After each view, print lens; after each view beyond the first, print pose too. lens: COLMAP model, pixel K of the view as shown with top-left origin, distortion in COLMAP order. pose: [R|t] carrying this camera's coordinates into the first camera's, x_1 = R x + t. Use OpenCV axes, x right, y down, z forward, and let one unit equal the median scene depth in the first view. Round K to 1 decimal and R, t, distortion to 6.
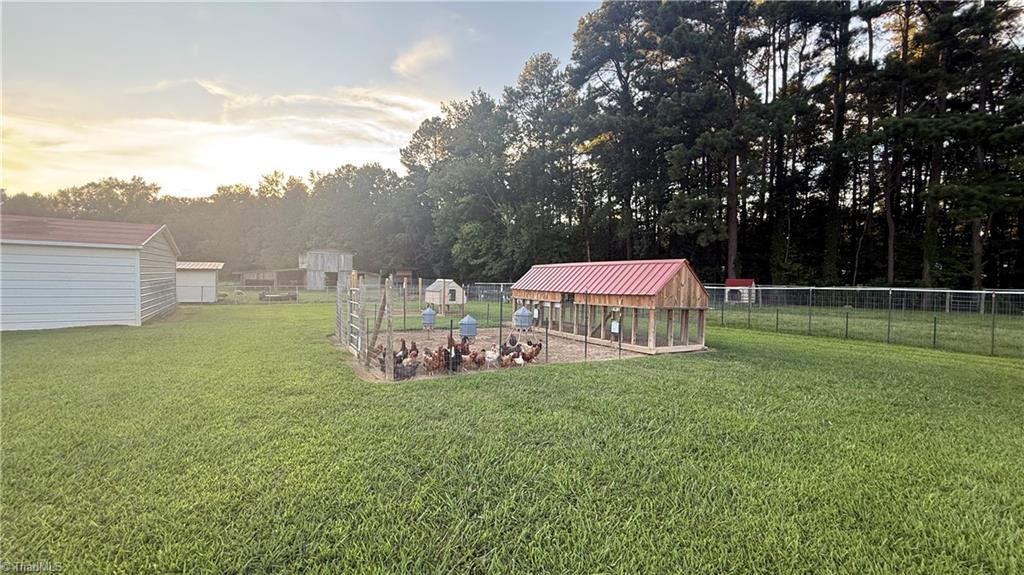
lens RADIAL K [[408.5, 0, 510.1], [0, 408.5, 290.3], [0, 0, 1]] dist [0.001834, -0.000466]
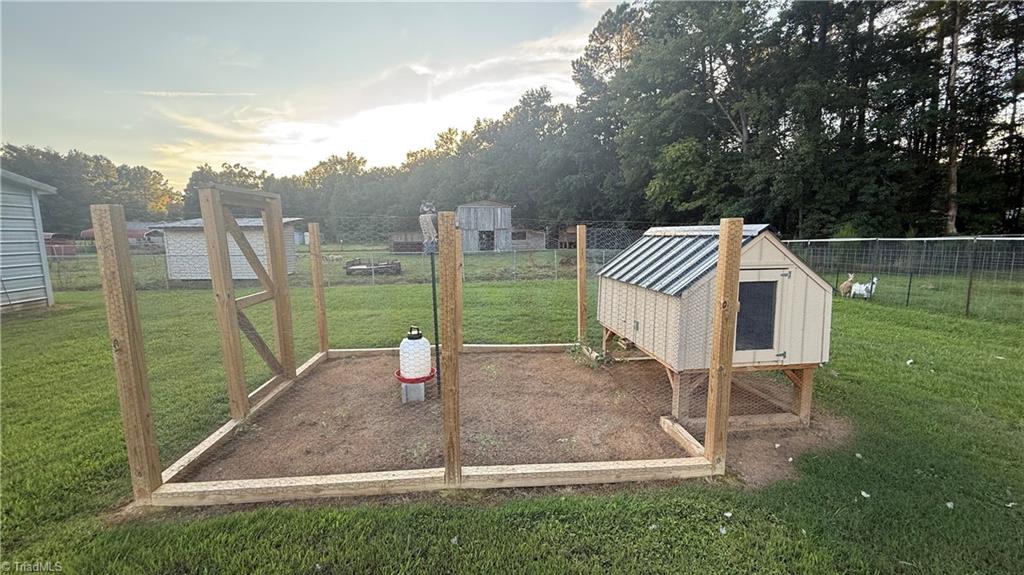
lens RADIAL K [[408.5, 0, 510.1], [0, 408.5, 290.3], [0, 0, 1]] dist [0.001834, -0.000466]
pose [[0.902786, 0.024216, -0.429407, -0.041881], [0.022145, 0.994472, 0.102640, -0.010604], [0.429519, -0.102171, 0.897260, 0.239863]]
